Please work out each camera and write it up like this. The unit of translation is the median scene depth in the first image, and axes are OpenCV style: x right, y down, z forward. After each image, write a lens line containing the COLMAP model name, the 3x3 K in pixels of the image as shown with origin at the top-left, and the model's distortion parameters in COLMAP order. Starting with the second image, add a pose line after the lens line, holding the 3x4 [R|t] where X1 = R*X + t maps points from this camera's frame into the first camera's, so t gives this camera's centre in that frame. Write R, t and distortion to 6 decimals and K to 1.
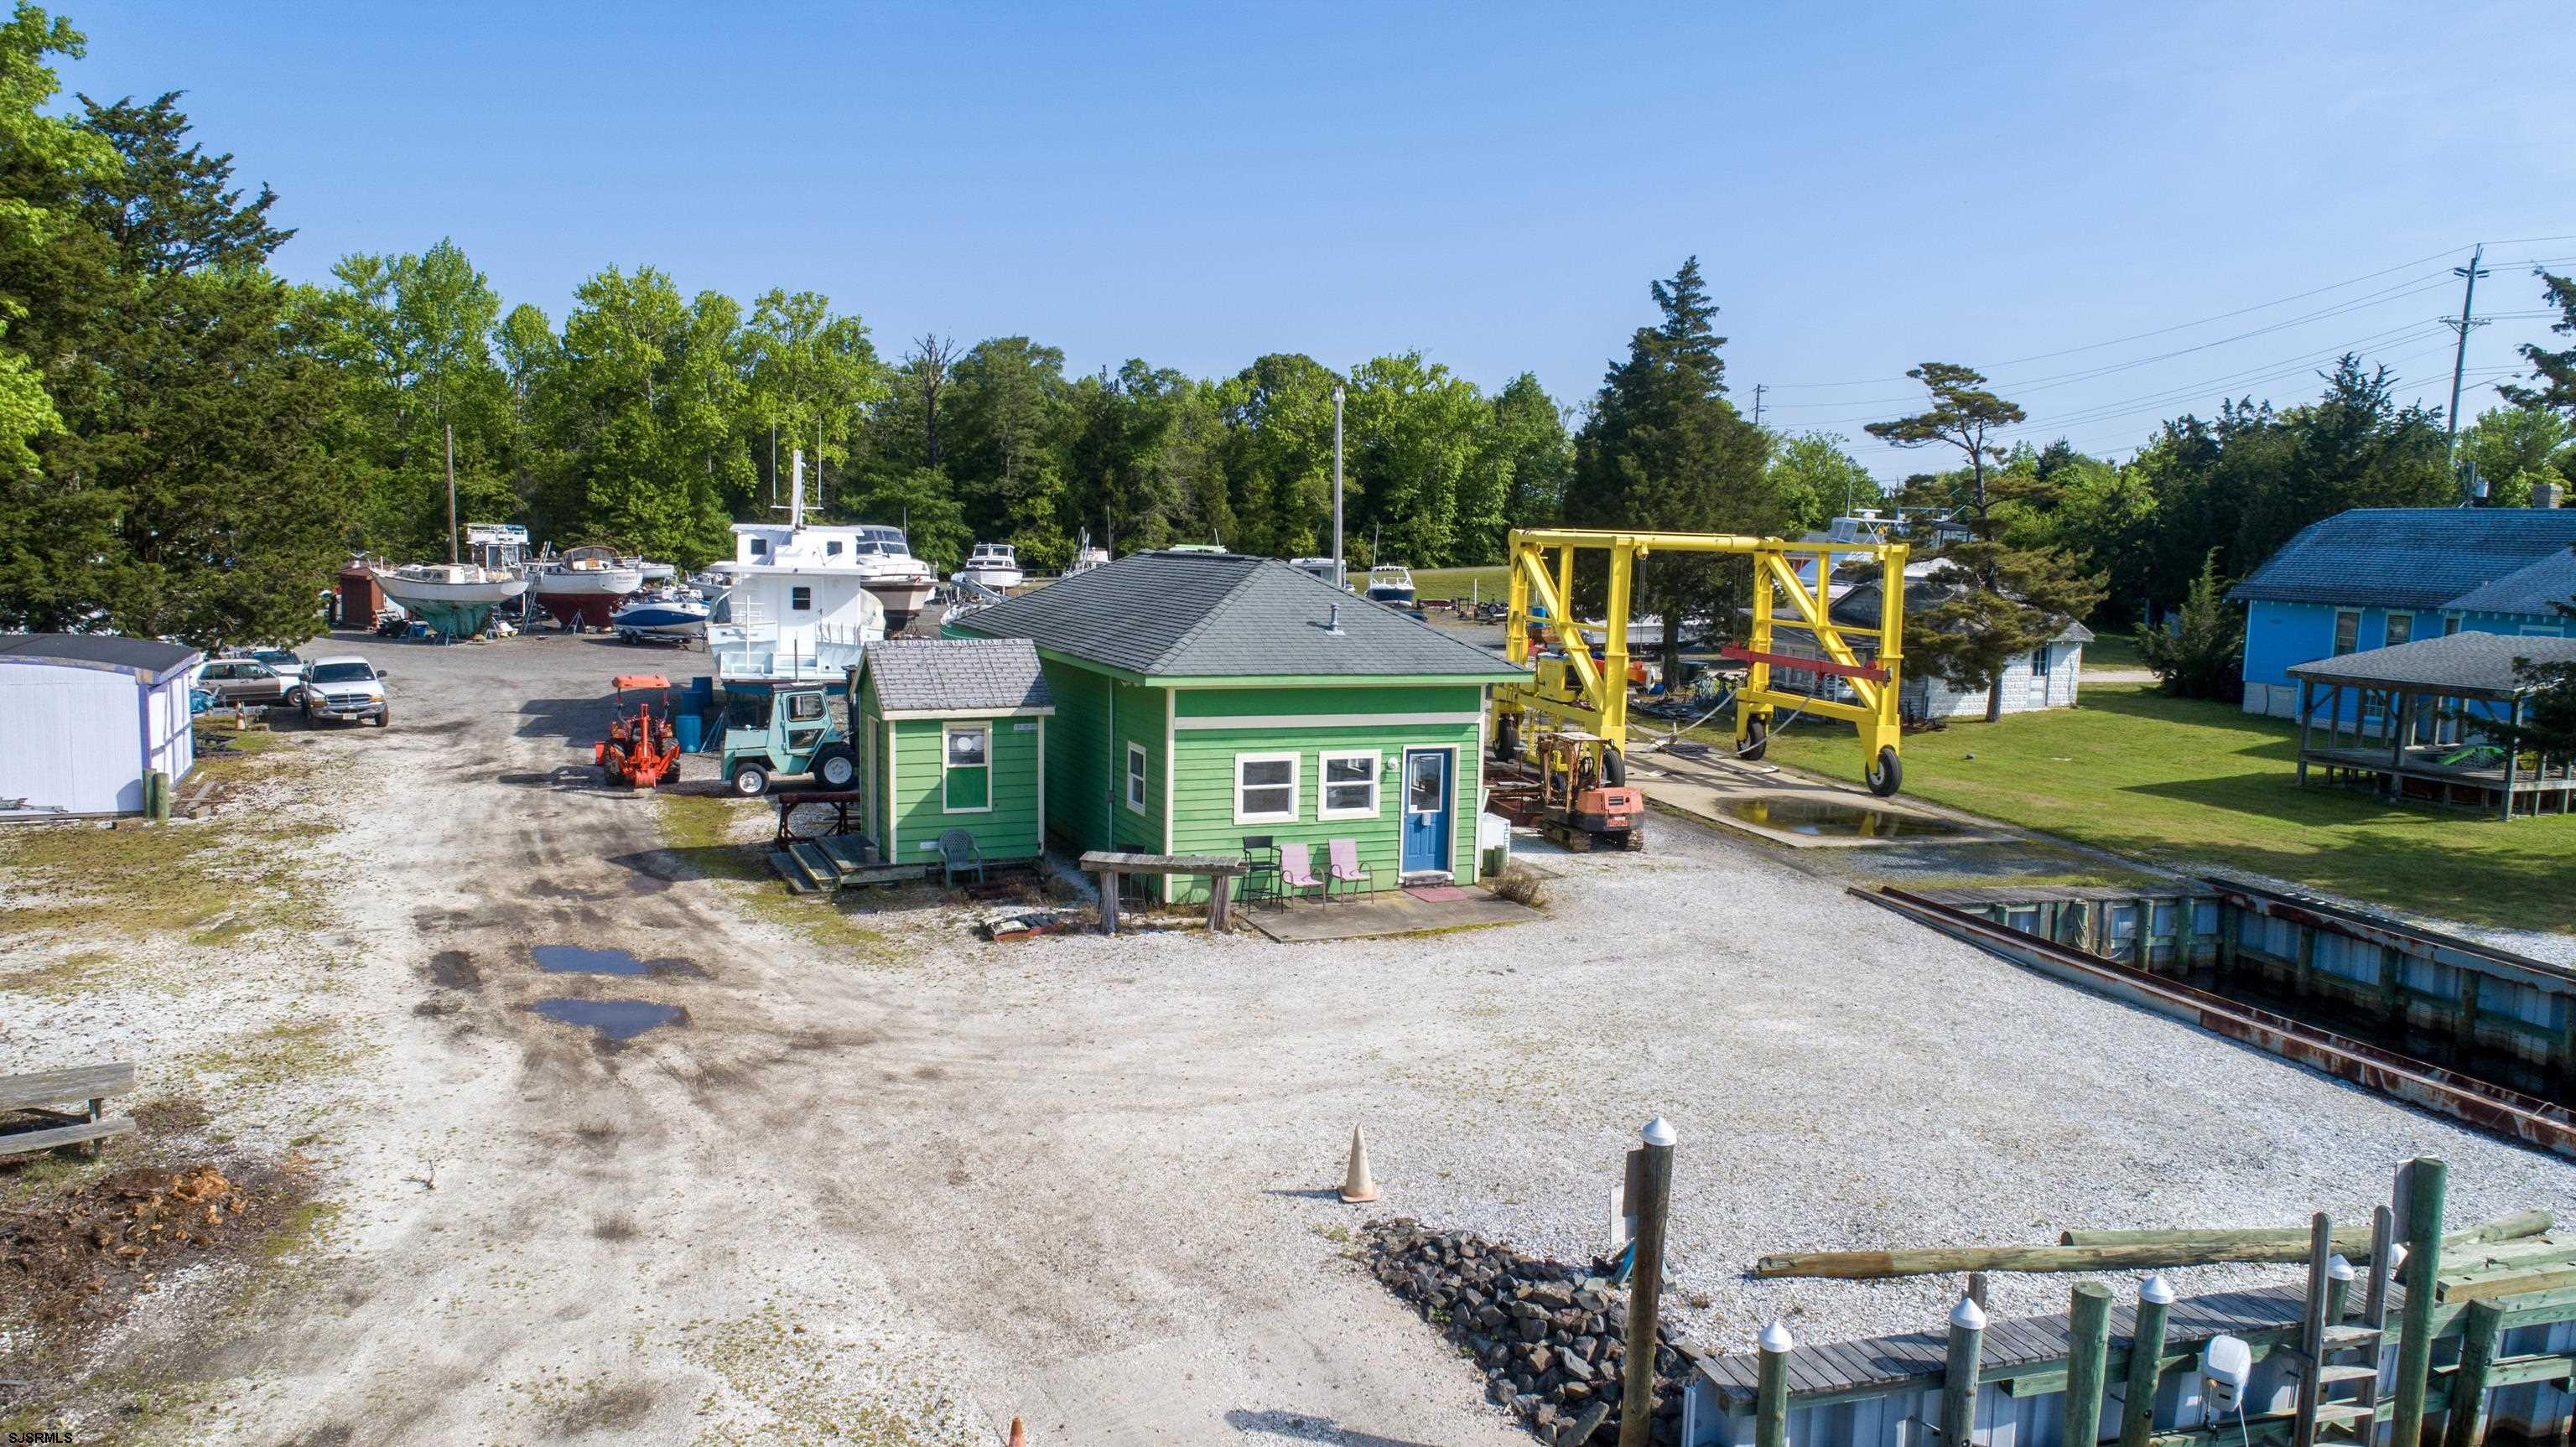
lens RADIAL K [[1718.5, 0, 1288.2], [0, 1718.5, 714.7], [0, 0, 1]] dist [-0.019071, 0.007823]
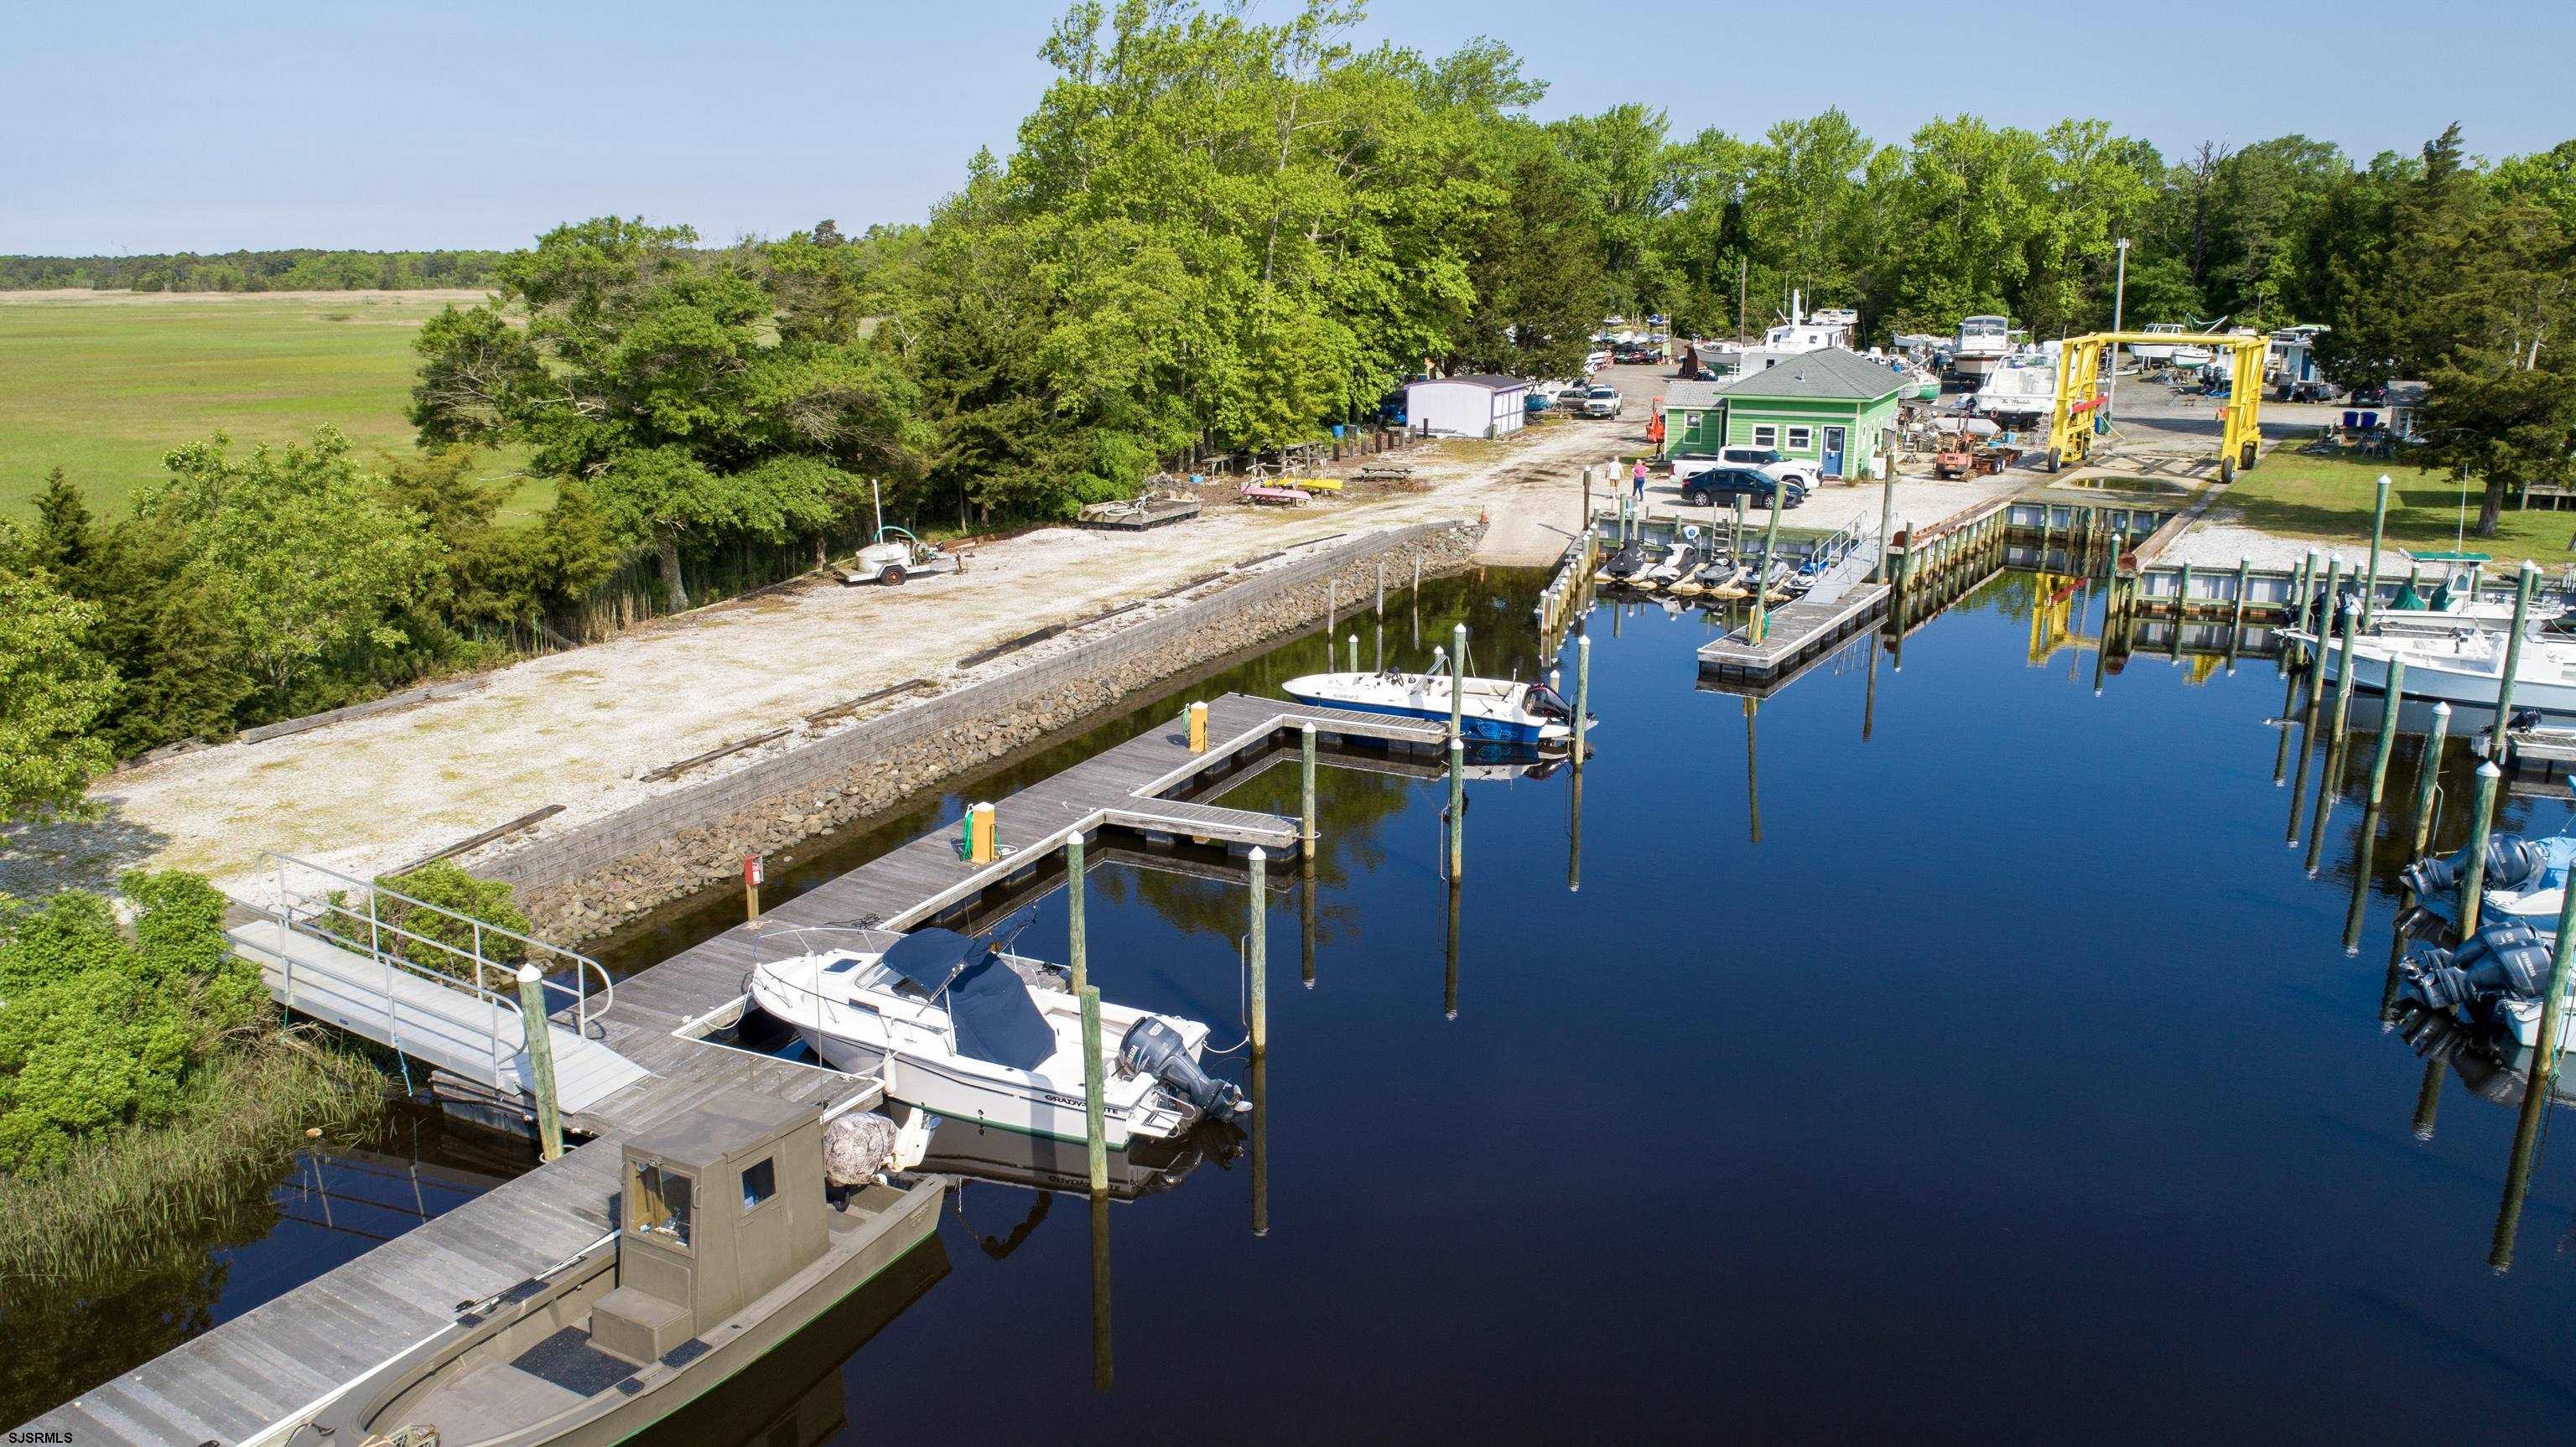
lens RADIAL K [[1718.5, 0, 1290.2], [0, 1718.5, 723.0], [0, 0, 1]] dist [-0.019071, 0.007823]
pose [[0.651007, 0.166671, -0.740548, 0.367626], [-0.060391, 0.983876, 0.168347, 0.017512], [0.756666, -0.064873, 0.650575, -0.321512]]
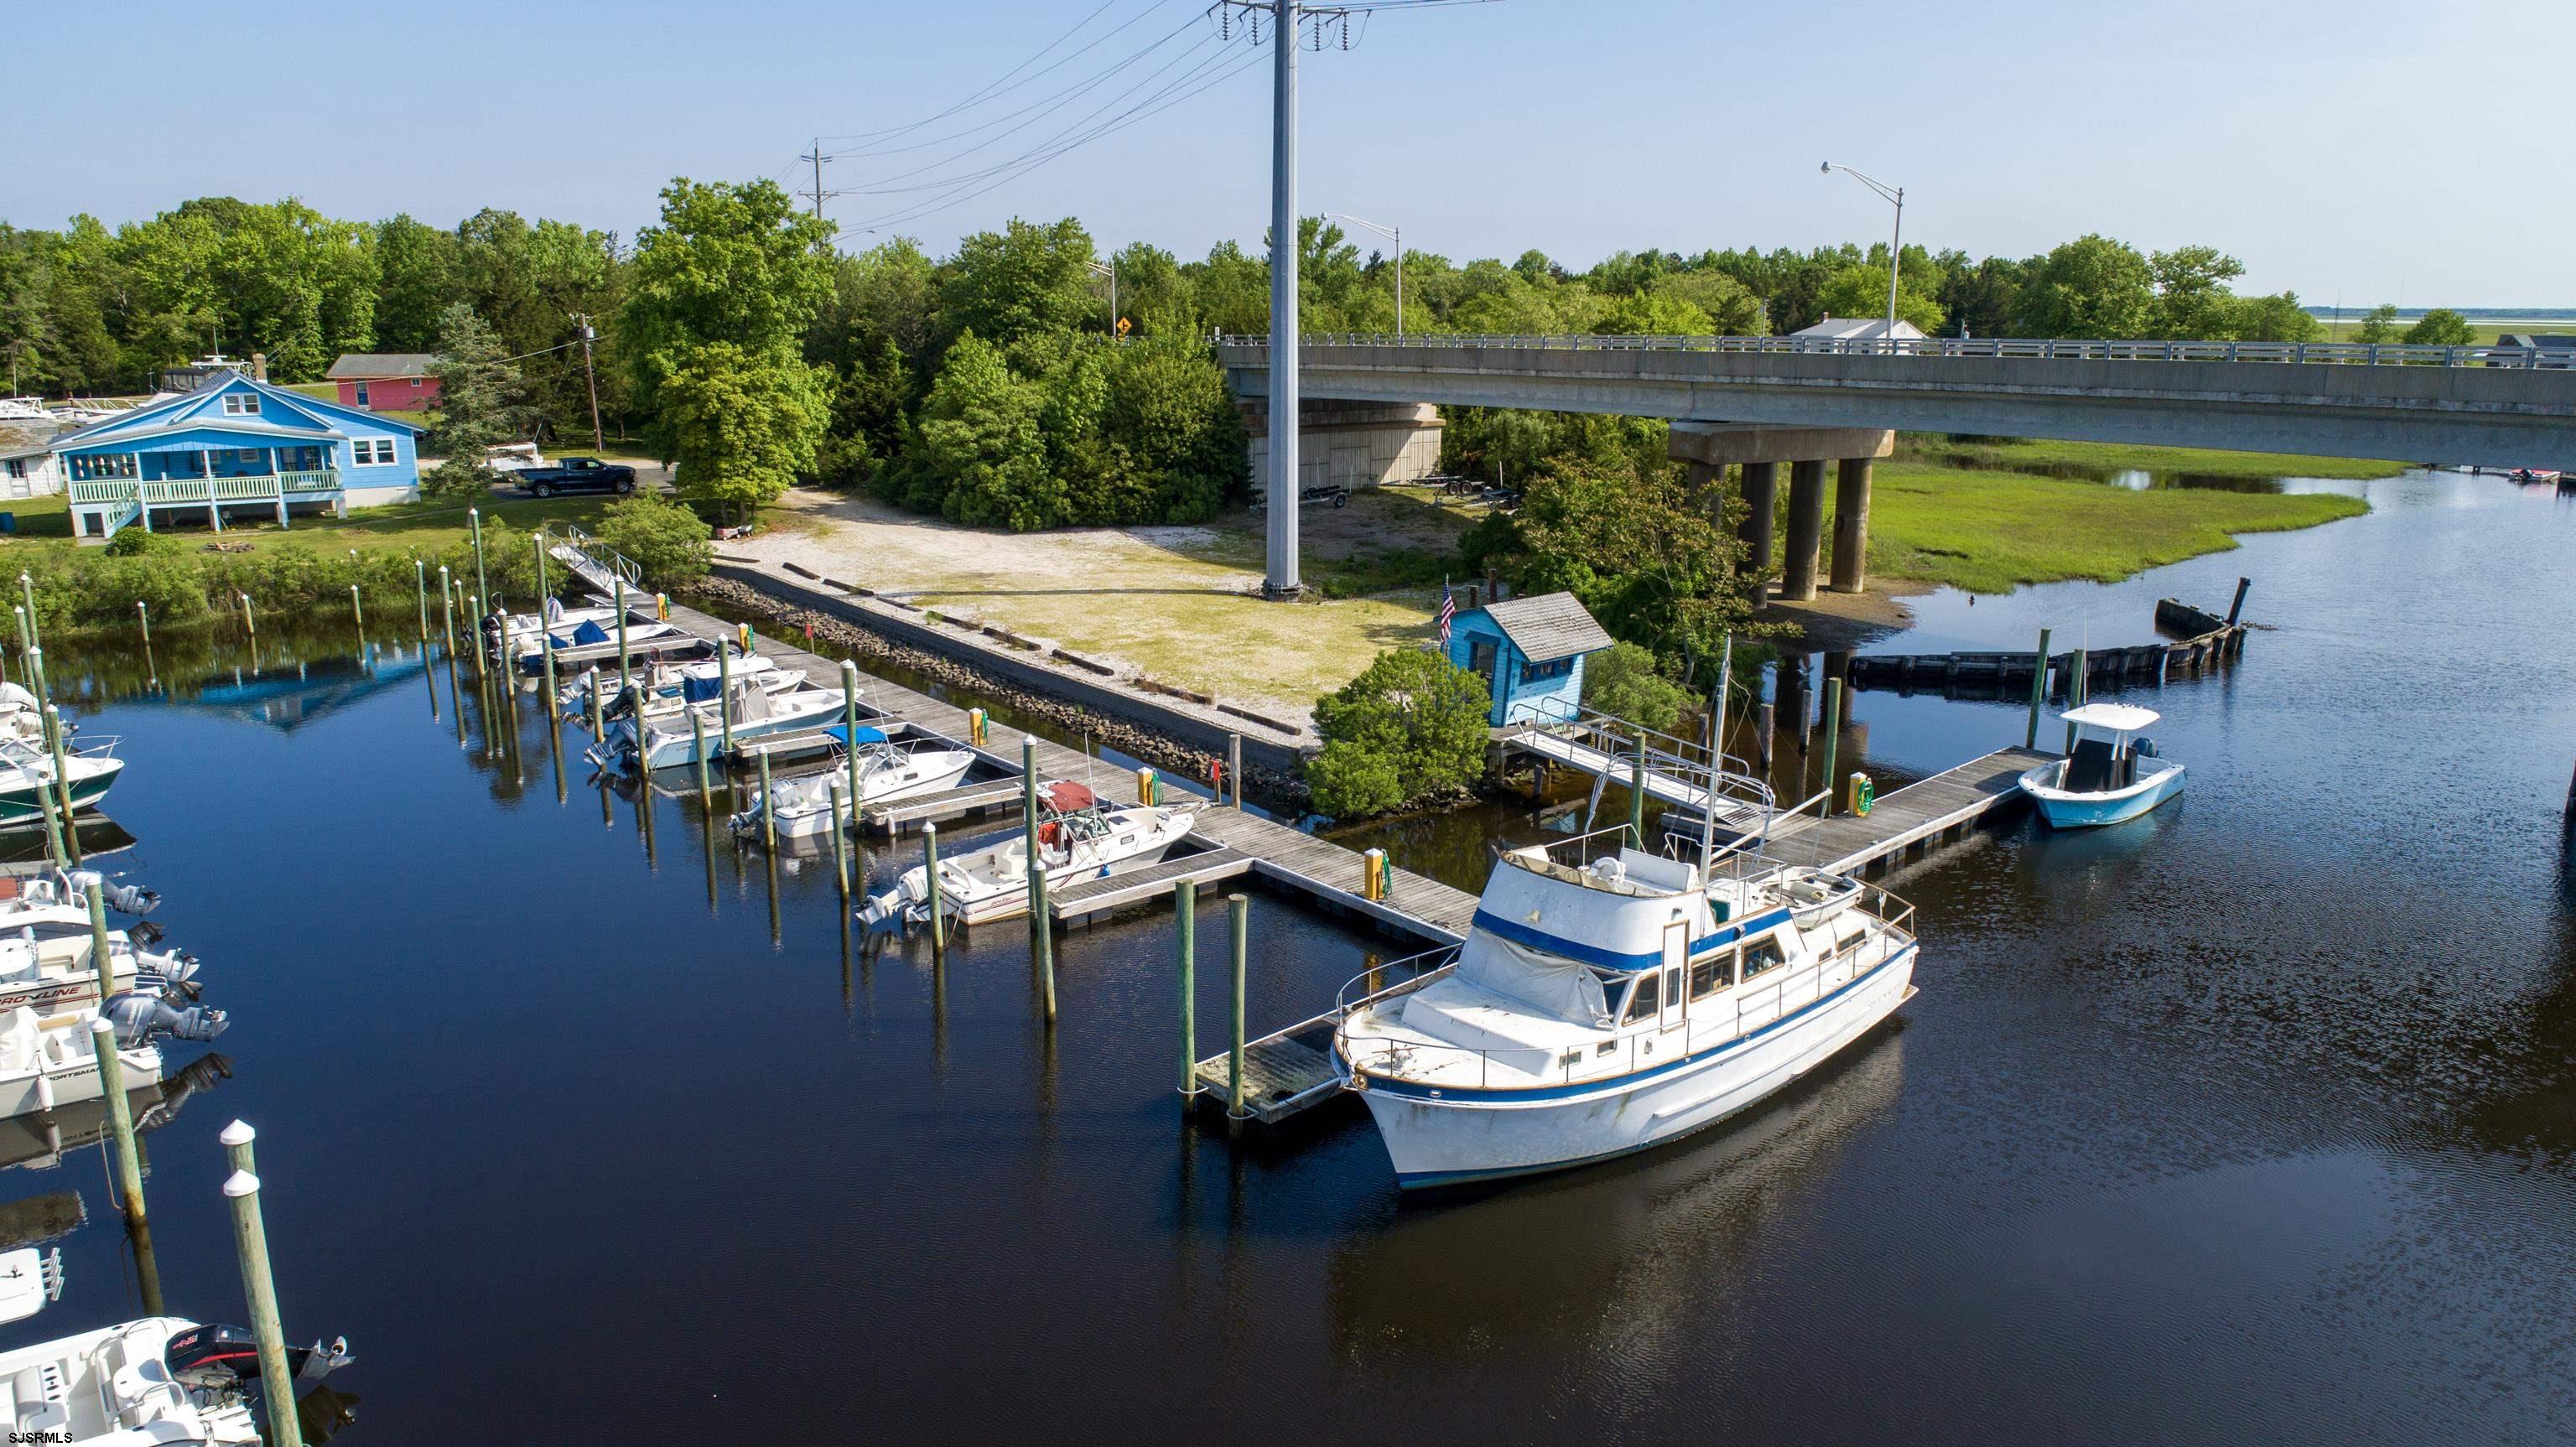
lens RADIAL K [[1718.5, 0, 1289.3], [0, 1718.5, 724.6], [0, 0, 1]] dist [-0.019071, 0.007823]
pose [[0.980913, -0.069422, 0.181633, 0.618673], [0.043872, 0.989025, 0.141086, 0.015966], [-0.189434, -0.130425, 0.973193, -0.401638]]
